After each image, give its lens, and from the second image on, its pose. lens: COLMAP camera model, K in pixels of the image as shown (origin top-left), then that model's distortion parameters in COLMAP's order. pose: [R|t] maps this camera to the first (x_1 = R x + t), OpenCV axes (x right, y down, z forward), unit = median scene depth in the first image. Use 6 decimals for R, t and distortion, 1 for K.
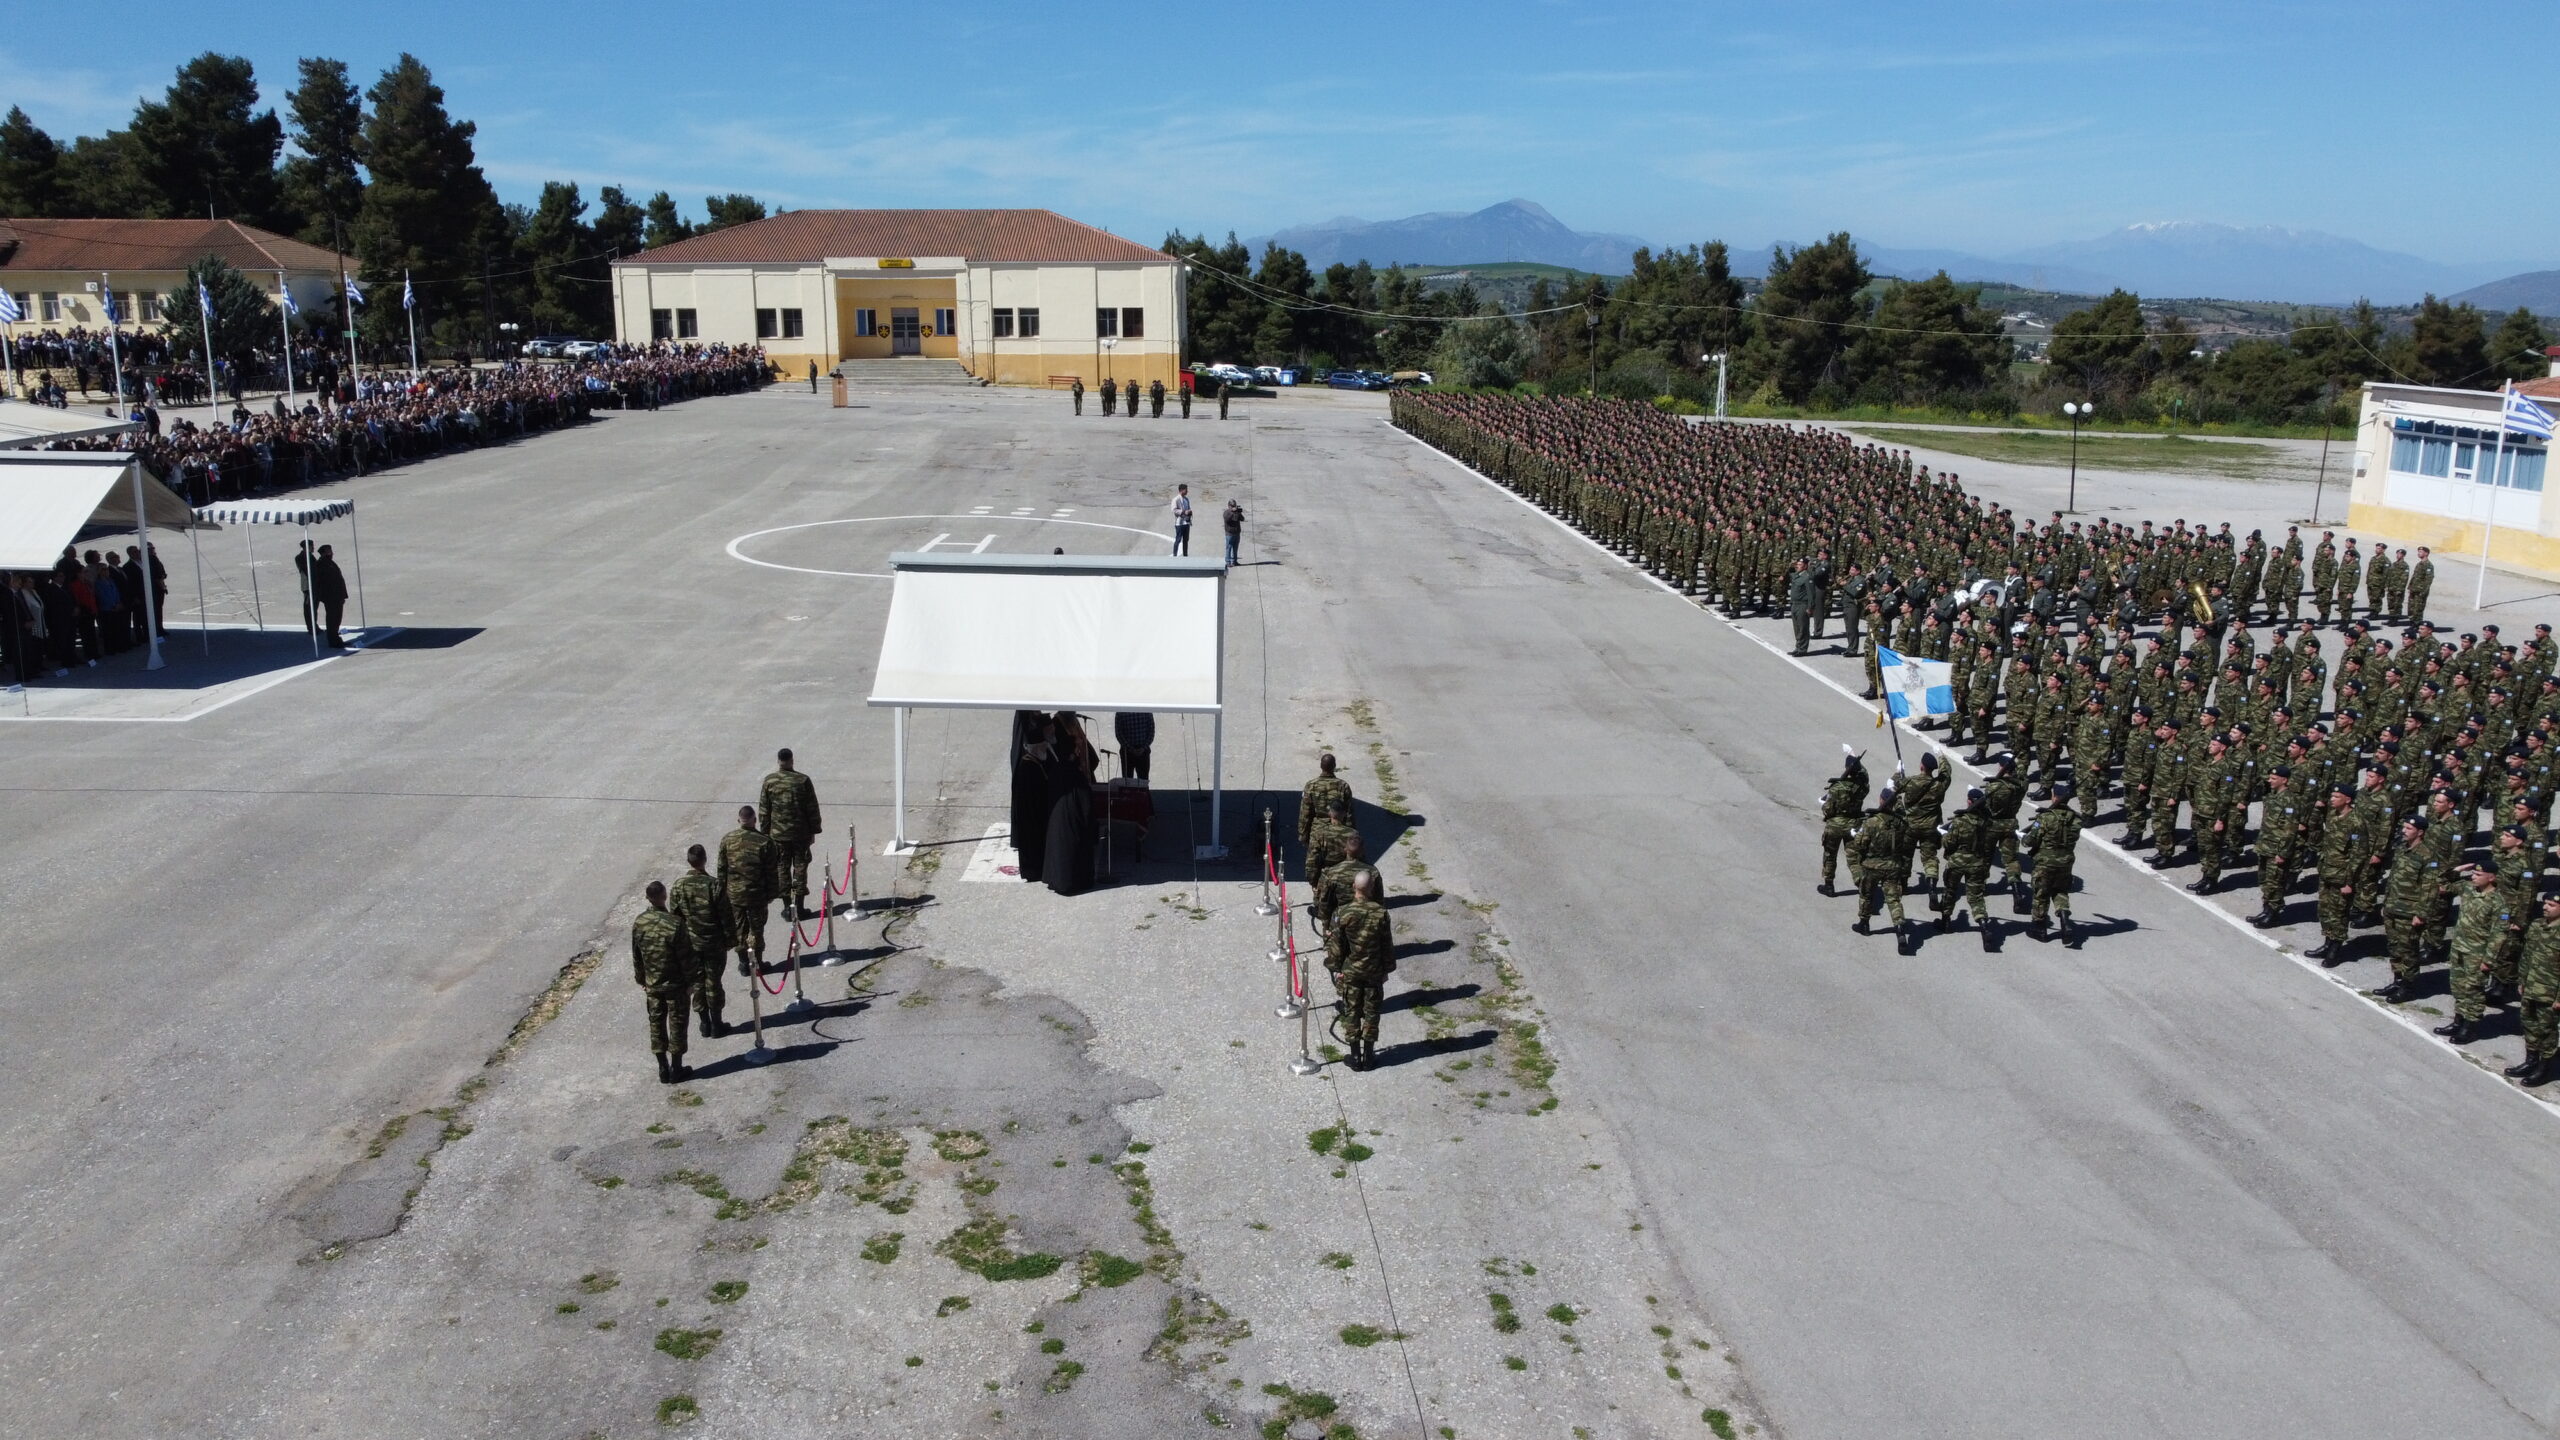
lens RADIAL K [[1945.6, 0, 1271.1], [0, 1945.6, 722.2], [0, 0, 1]] dist [-0.003163, -0.003562]
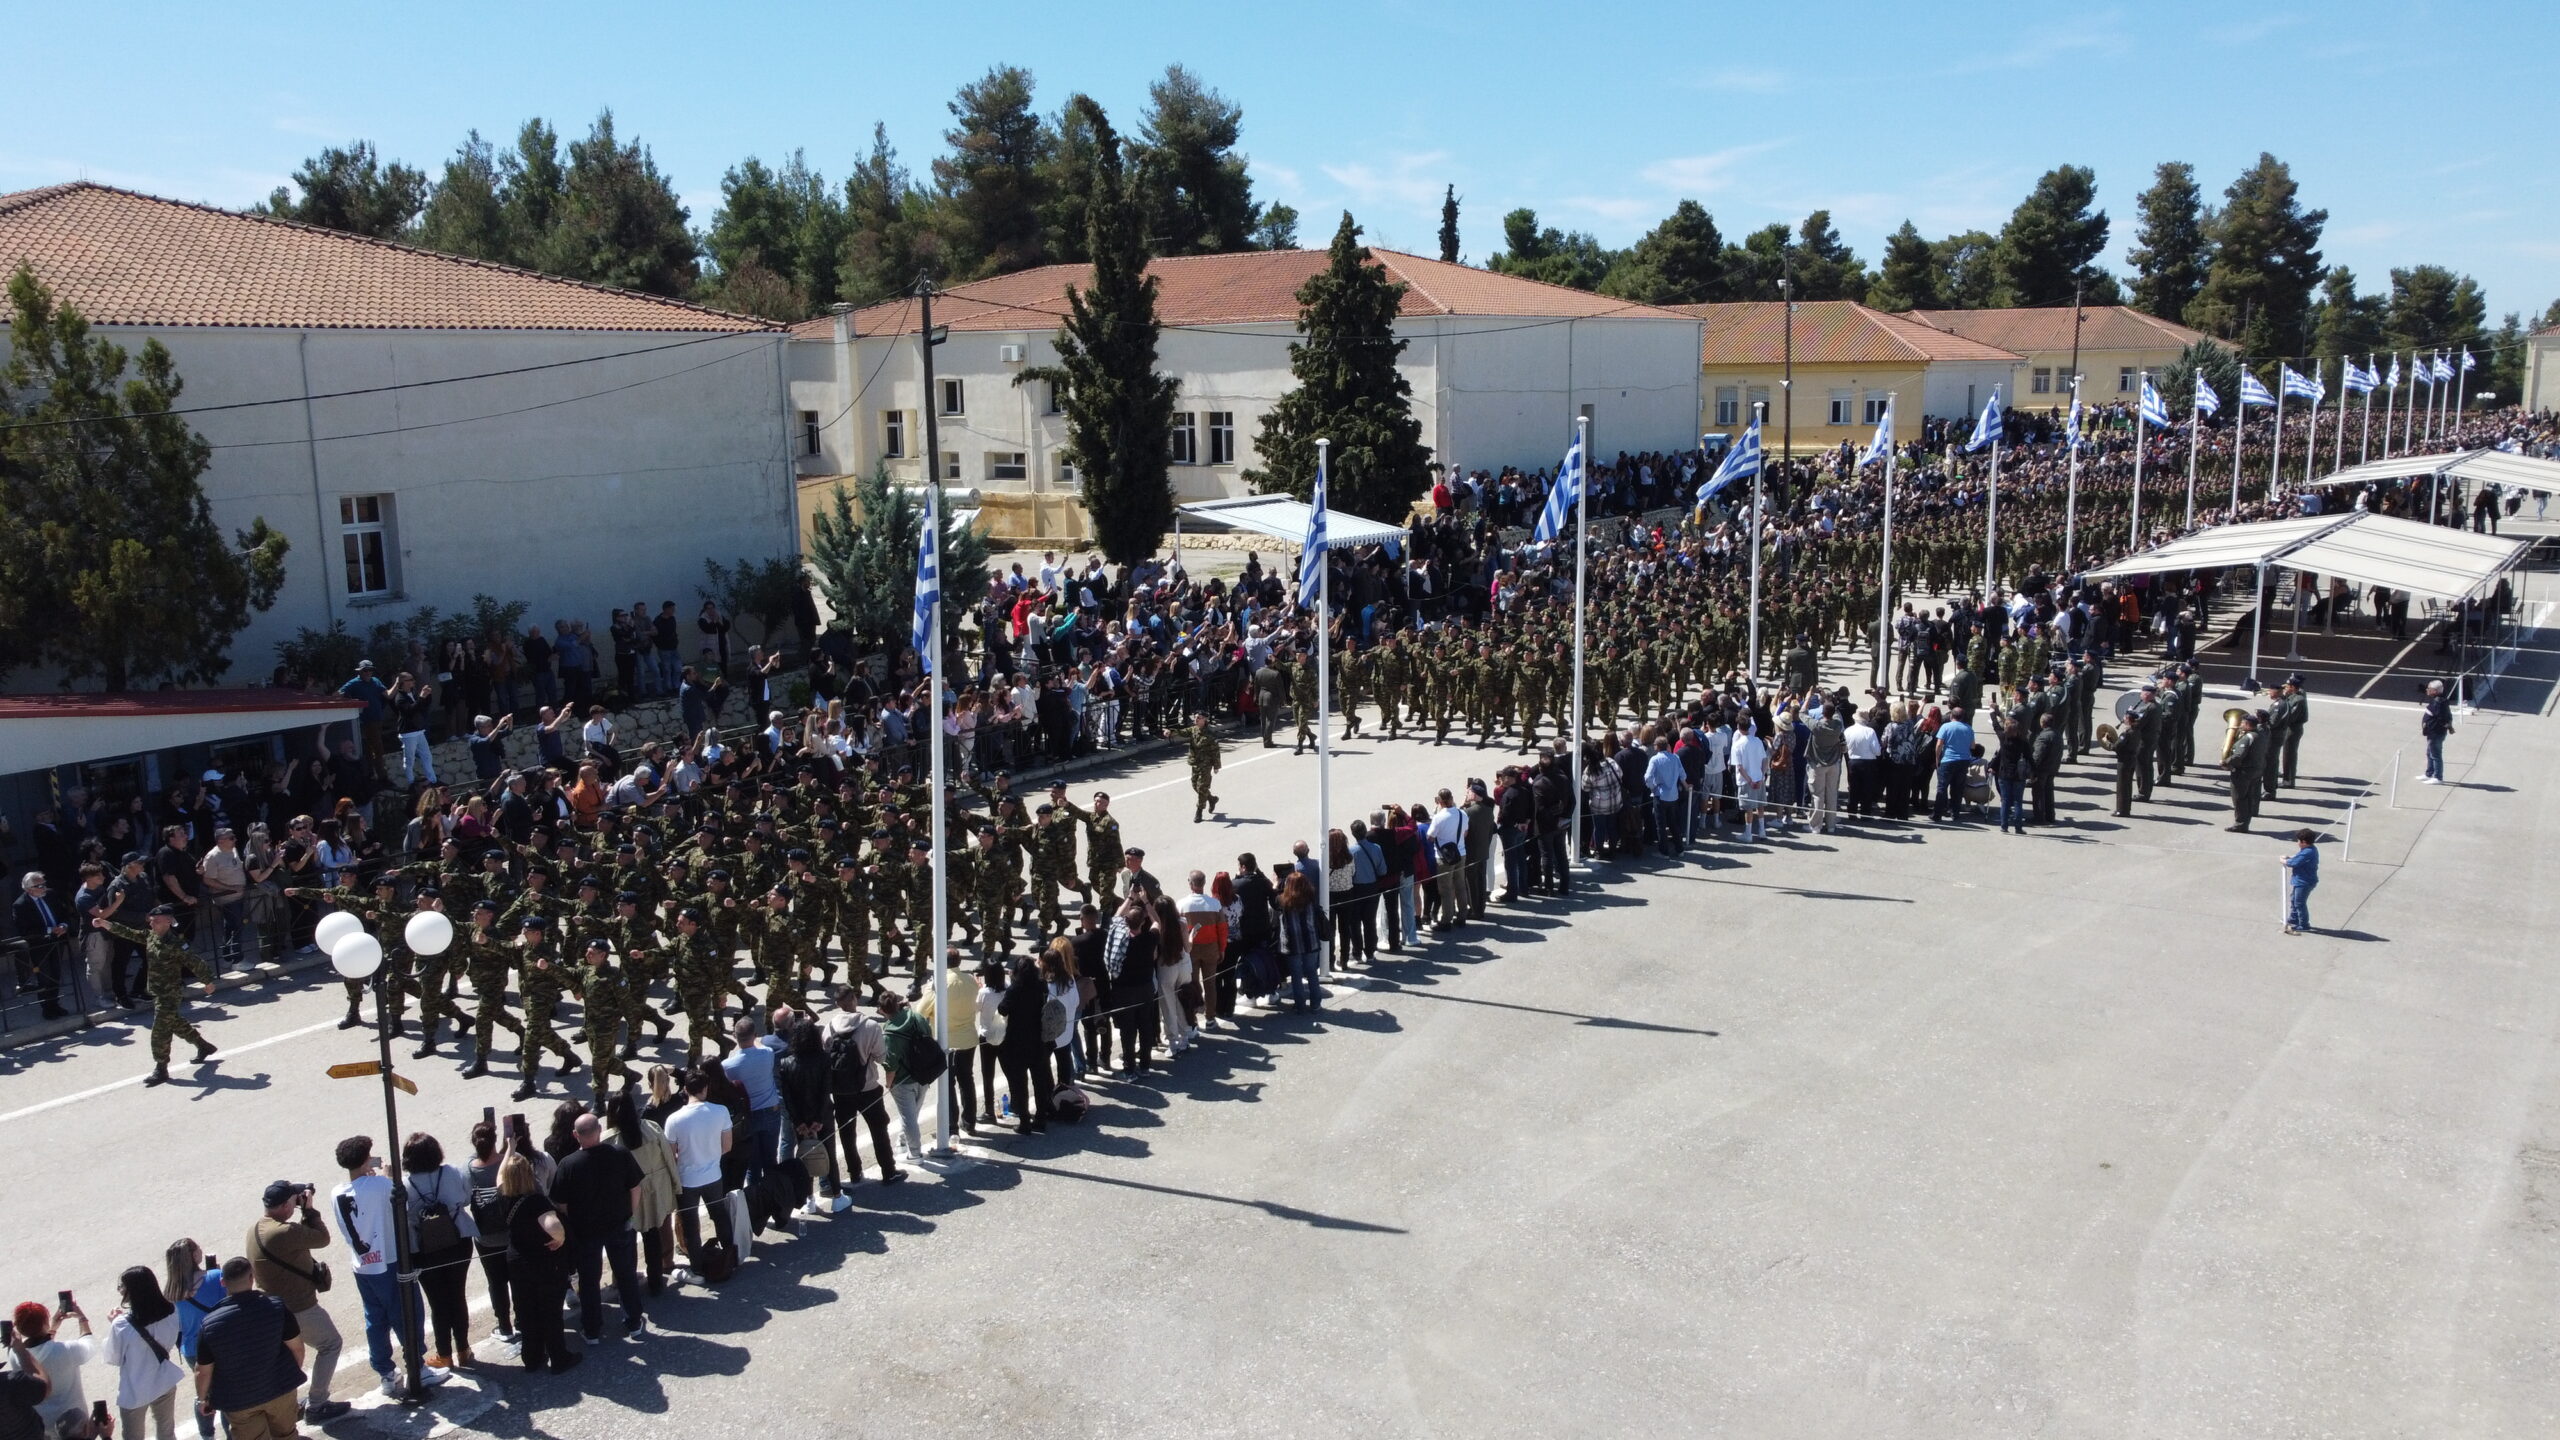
lens RADIAL K [[1945.6, 0, 1271.1], [0, 1945.6, 722.2], [0, 0, 1]] dist [-0.003163, -0.003562]
pose [[0.790831, 0.096499, -0.604379, -0.217205], [-0.119179, 0.992869, 0.002583, 0.048422], [0.600319, 0.069987, 0.796693, -0.224835]]
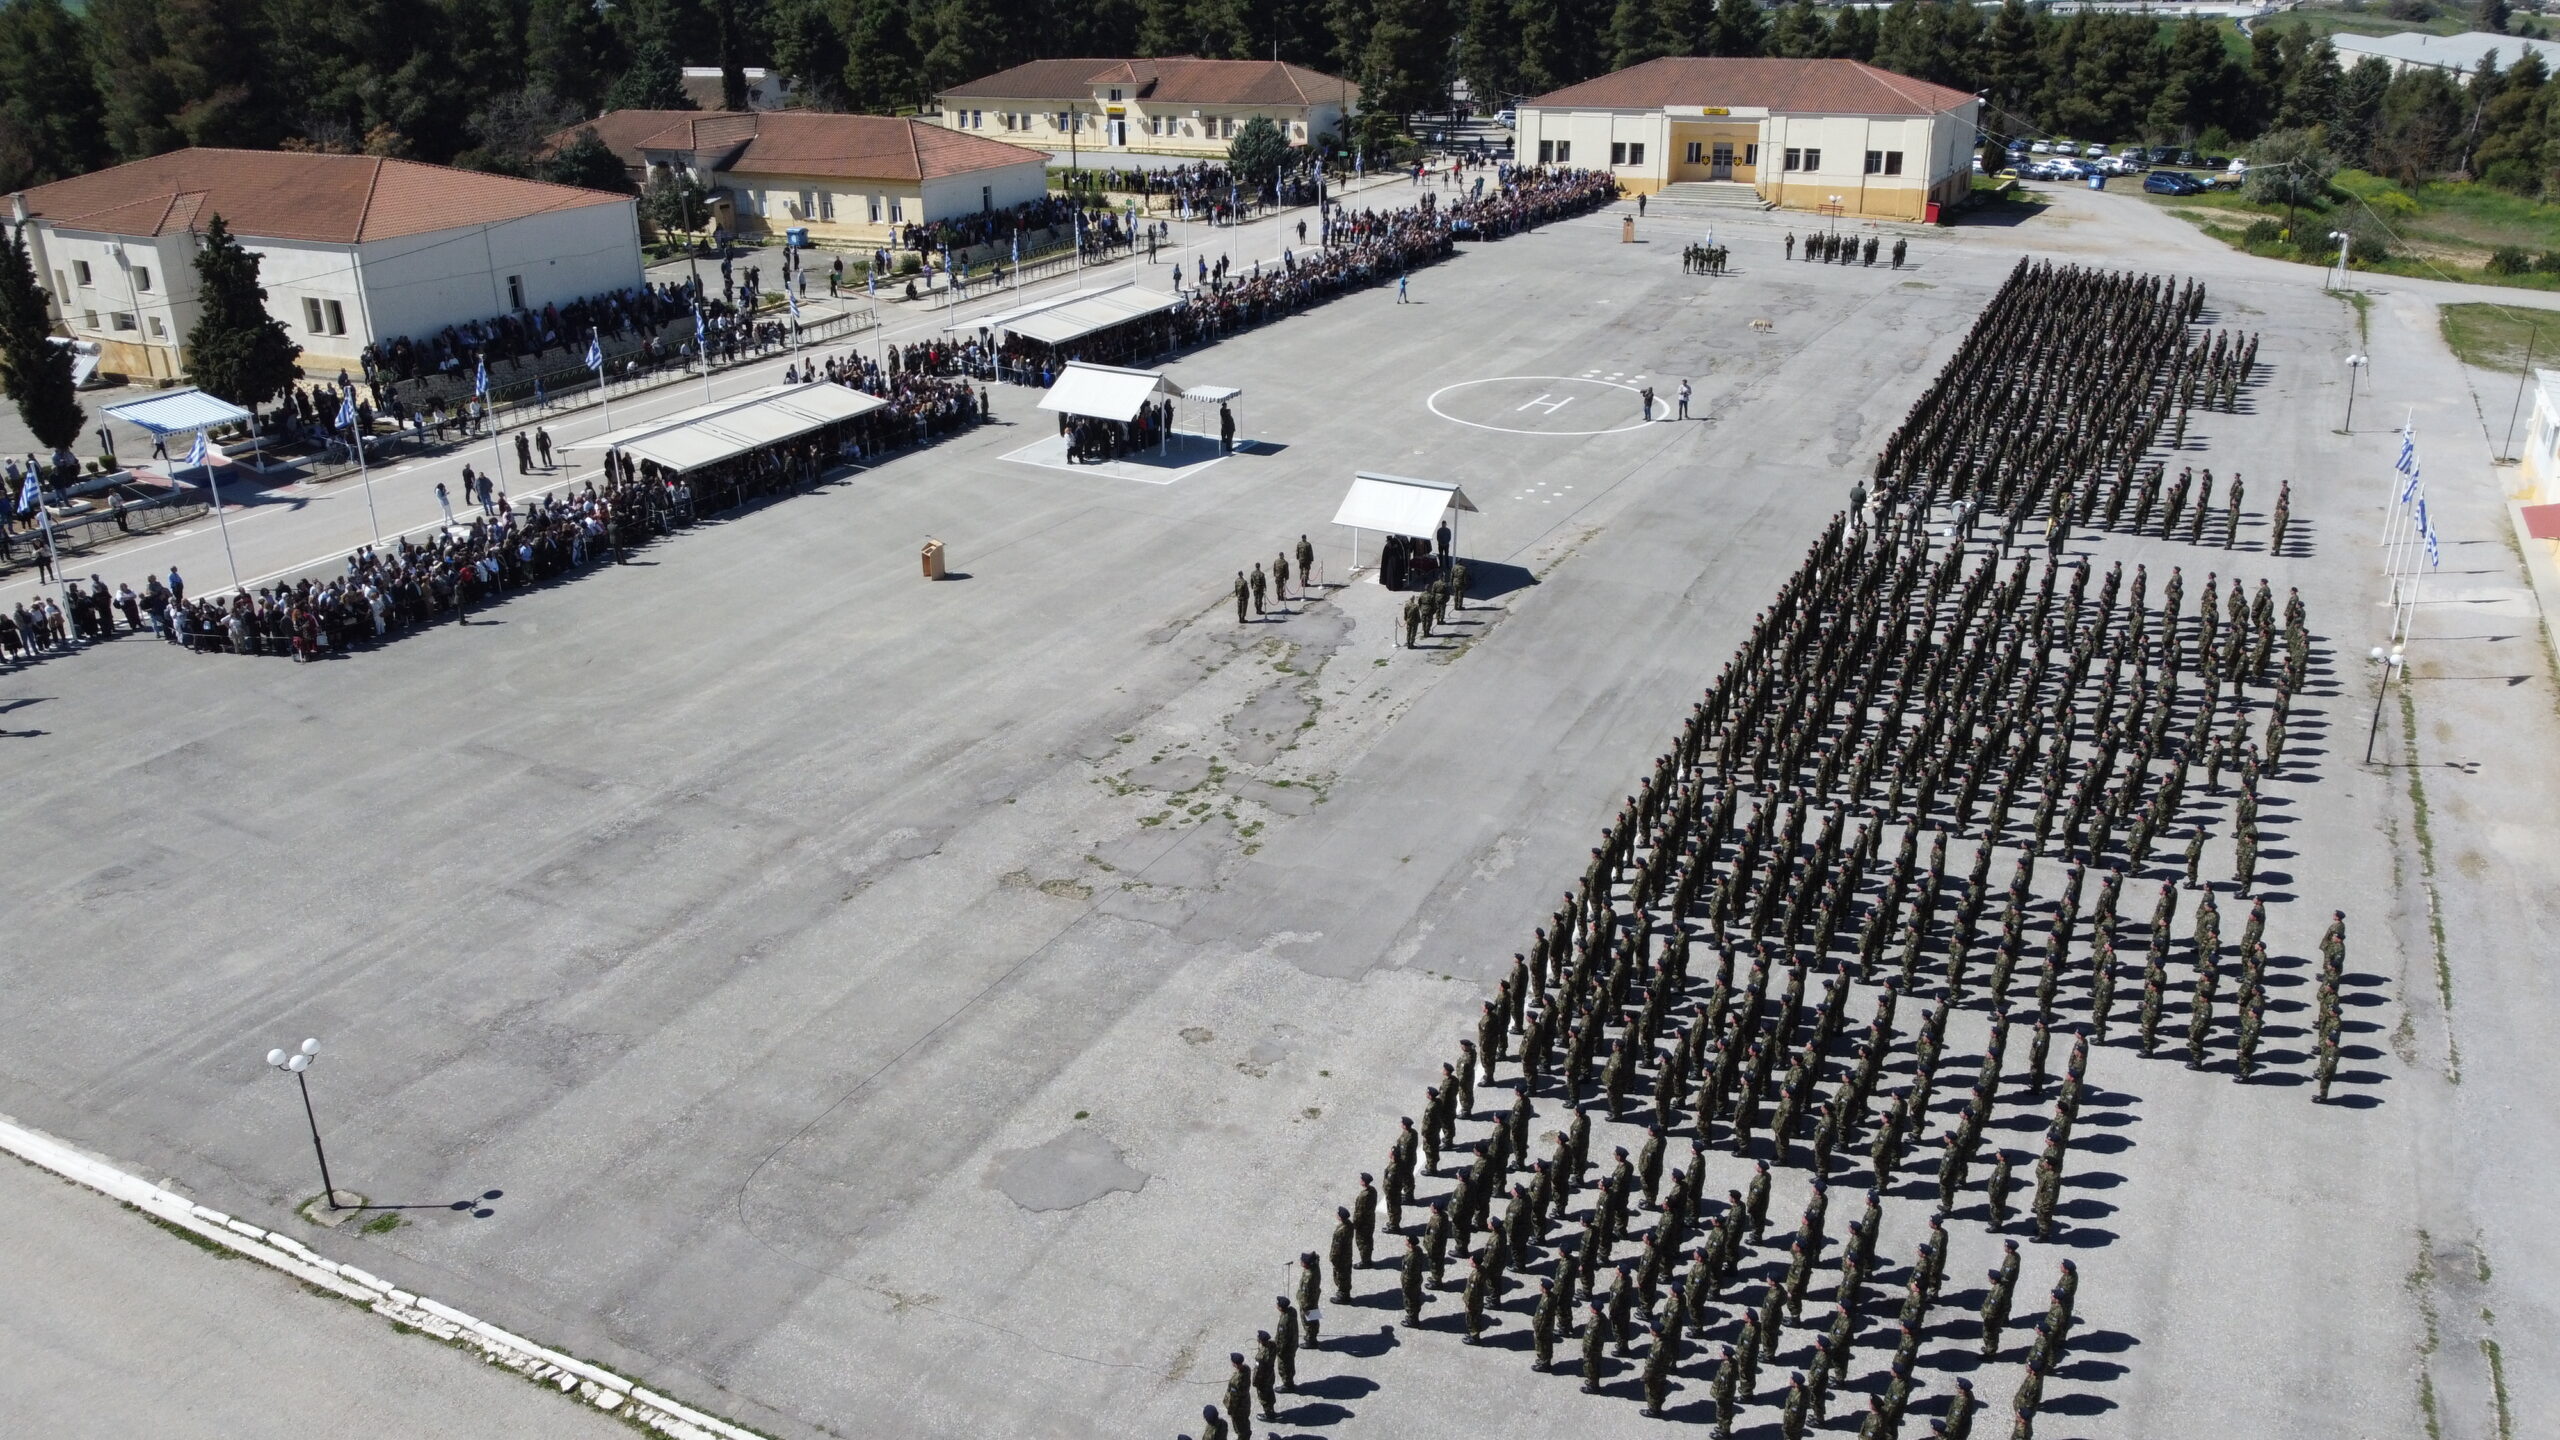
lens RADIAL K [[1945.6, 0, 1271.1], [0, 1945.6, 722.2], [0, 0, 1]] dist [-0.003163, -0.003562]
pose [[0.868802, 0.173247, -0.463863, 0.224393], [-0.093237, 0.977275, 0.190371, -0.052042], [0.486303, -0.122146, 0.865211, -0.334921]]
